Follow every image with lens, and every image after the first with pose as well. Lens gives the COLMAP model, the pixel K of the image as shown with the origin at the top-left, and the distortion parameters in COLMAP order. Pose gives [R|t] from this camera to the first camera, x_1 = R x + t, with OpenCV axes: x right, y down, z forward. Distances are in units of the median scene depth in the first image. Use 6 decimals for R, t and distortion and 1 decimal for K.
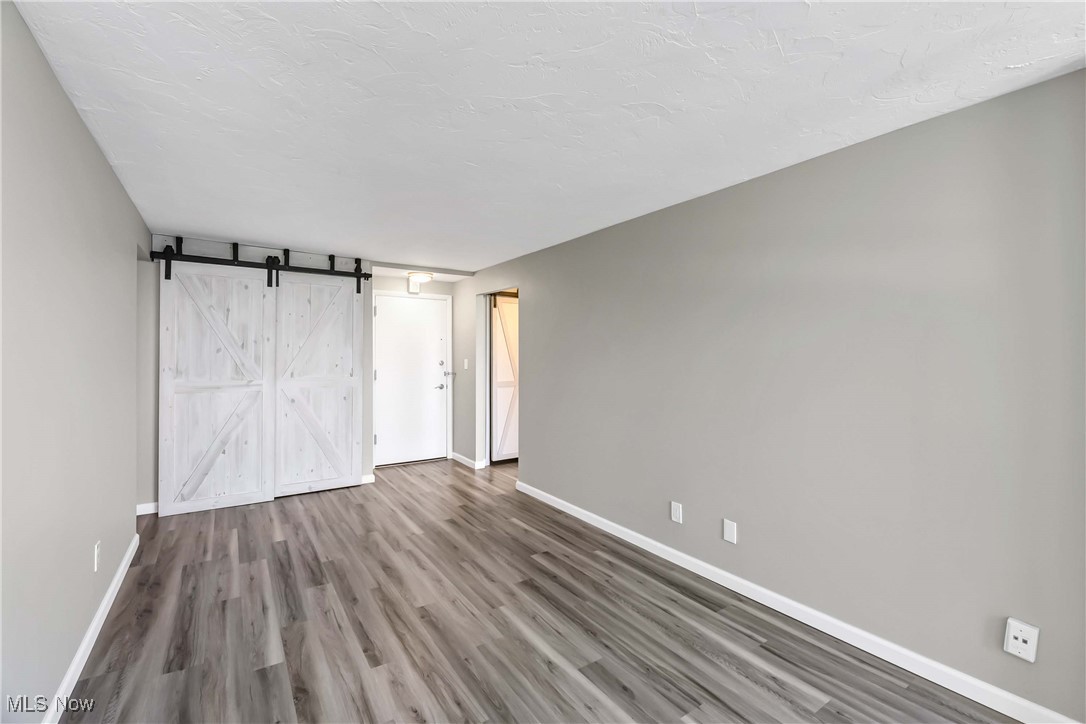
lens RADIAL K [[449.3, 0, 535.1], [0, 449.3, 358.6], [0, 0, 1]] dist [0.001735, -0.001915]
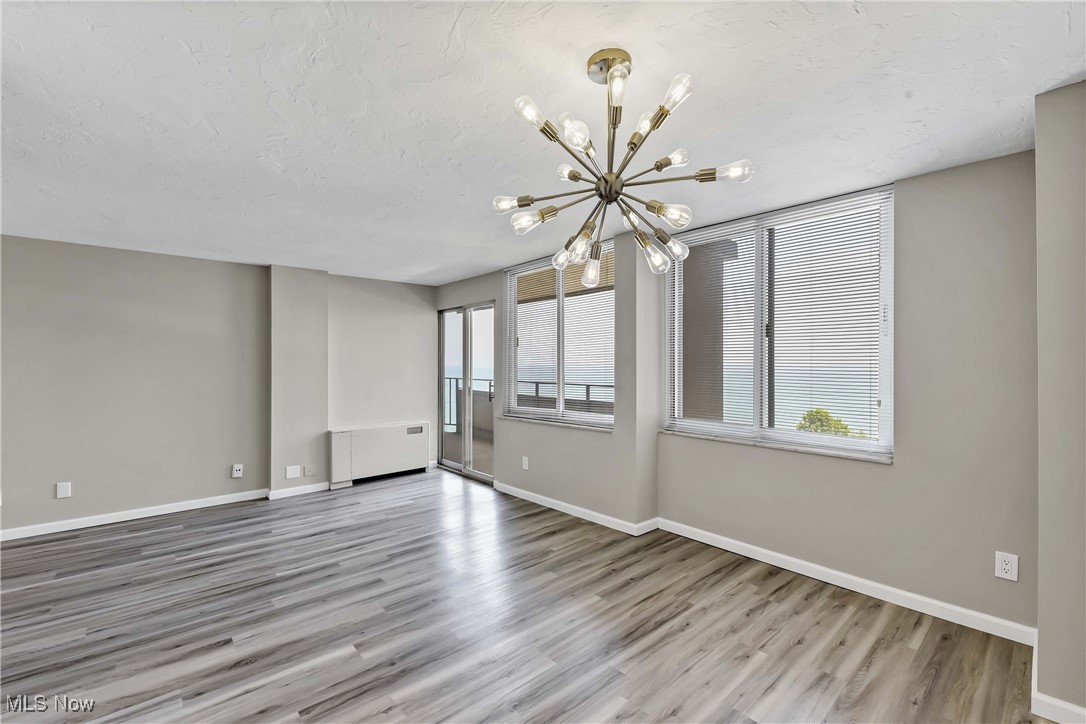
lens RADIAL K [[461.8, 0, 540.1], [0, 461.8, 361.4], [0, 0, 1]] dist [0.000294, -0.002093]
pose [[-0.118500, 0.001787, 0.992952, -0.913103], [0.006522, 0.999978, -0.001021, 0.000481], [-0.992933, 0.006355, -0.118509, -0.225210]]
